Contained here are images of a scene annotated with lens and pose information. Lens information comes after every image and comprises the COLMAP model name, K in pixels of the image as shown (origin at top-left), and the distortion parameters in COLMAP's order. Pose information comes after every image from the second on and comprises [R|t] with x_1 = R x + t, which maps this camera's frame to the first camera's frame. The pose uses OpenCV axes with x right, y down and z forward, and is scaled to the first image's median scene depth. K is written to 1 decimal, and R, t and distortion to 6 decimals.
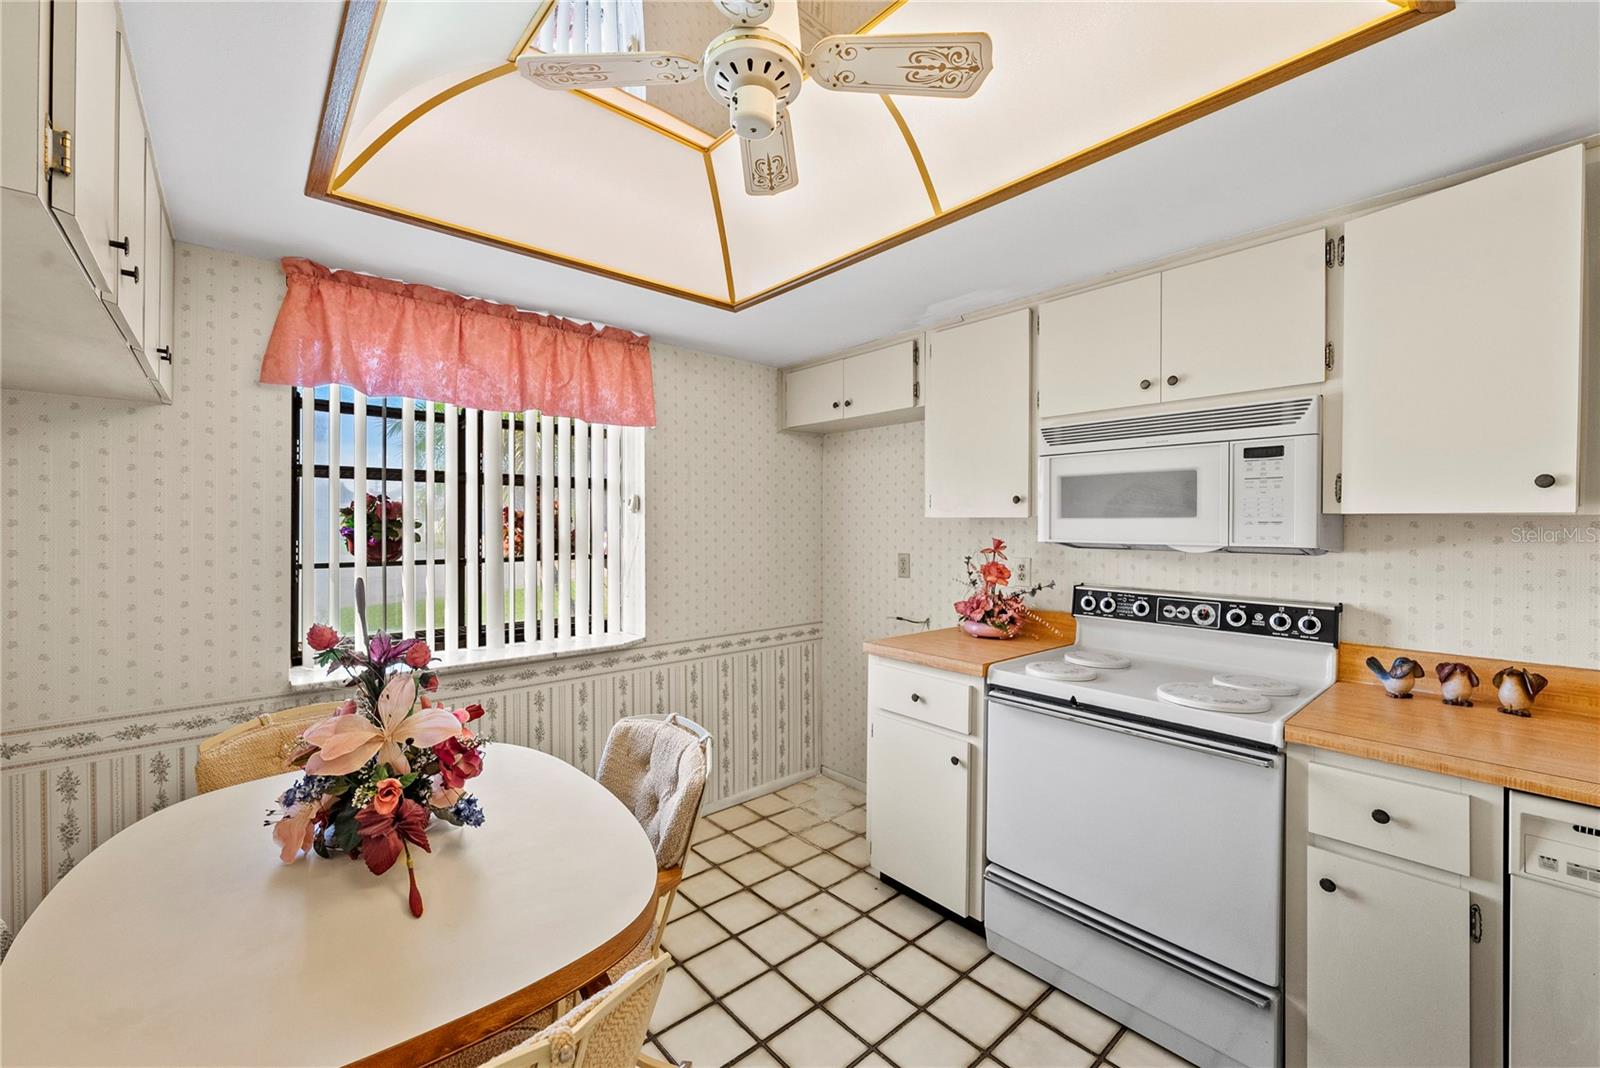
lens RADIAL K [[651.3, 0, 804.0], [0, 651.3, 527.4], [0, 0, 1]] dist [-0.001224, -0.000036]
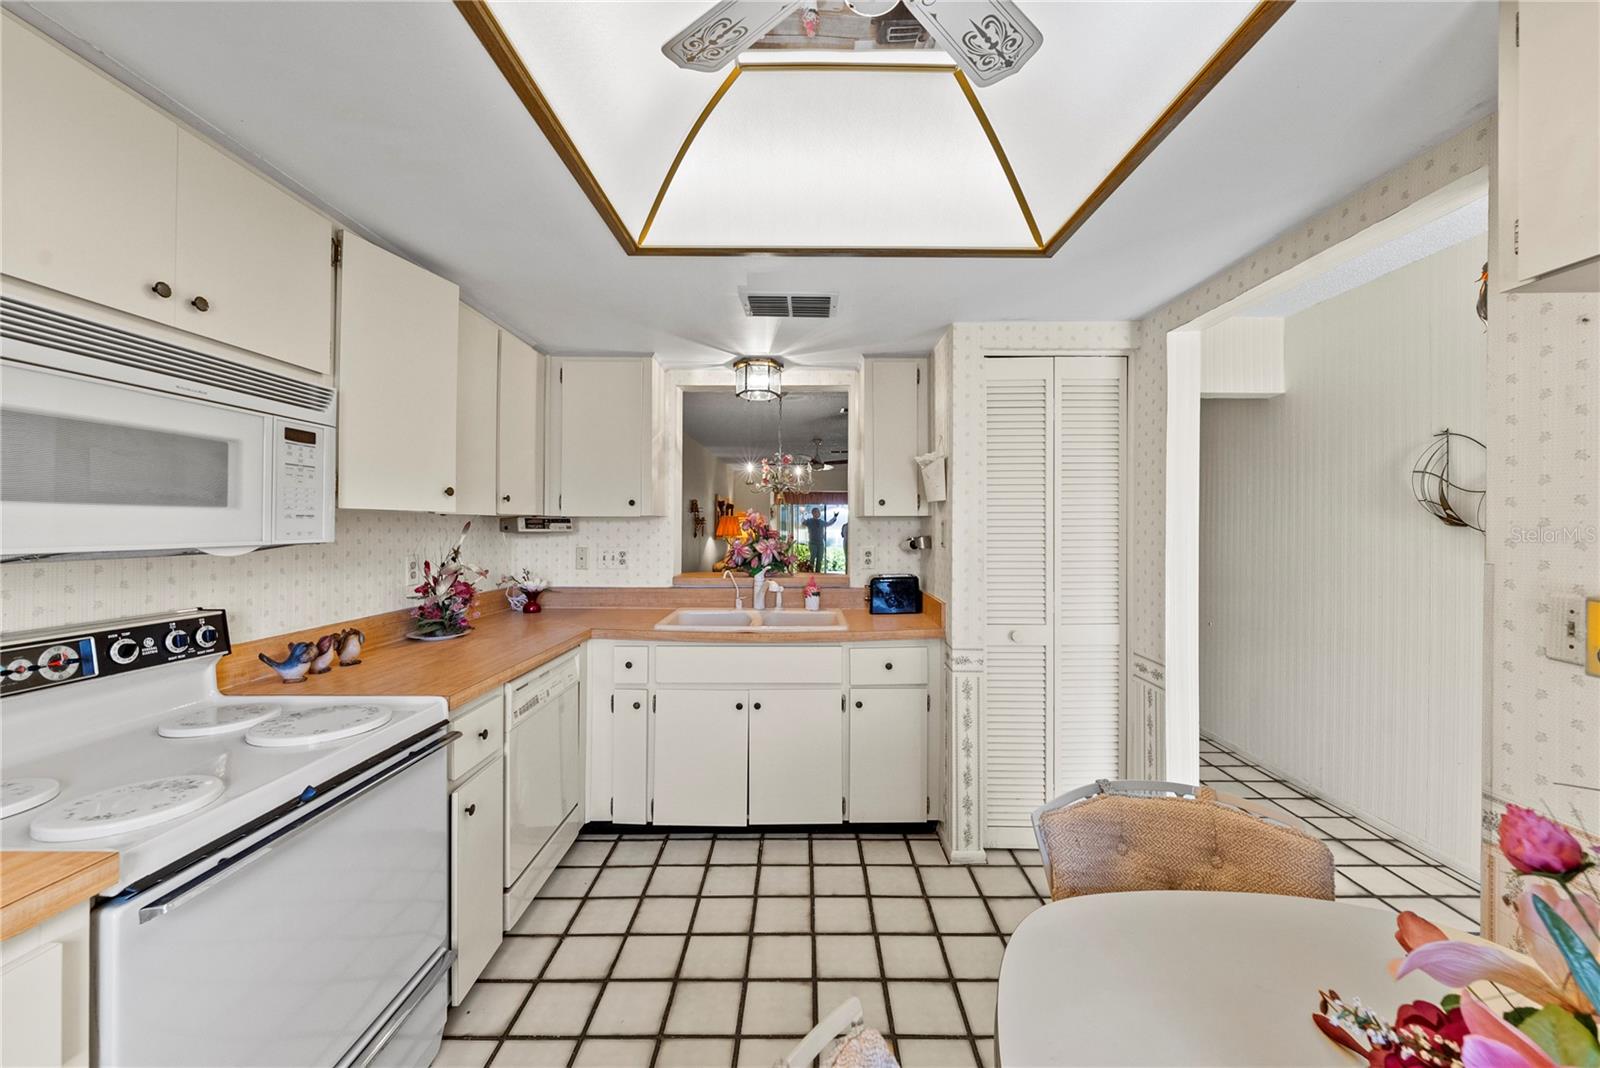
lens RADIAL K [[610.7, 0, 806.5], [0, 610.7, 526.7], [0, 0, 1]] dist [0.002577, 0.000051]
pose [[-0.746297, -0.005281, 0.665593, -0.336554], [-0.001269, 0.999978, 0.006510, 0.001236], [-0.665612, 0.004014, -0.746287, 1.081810]]
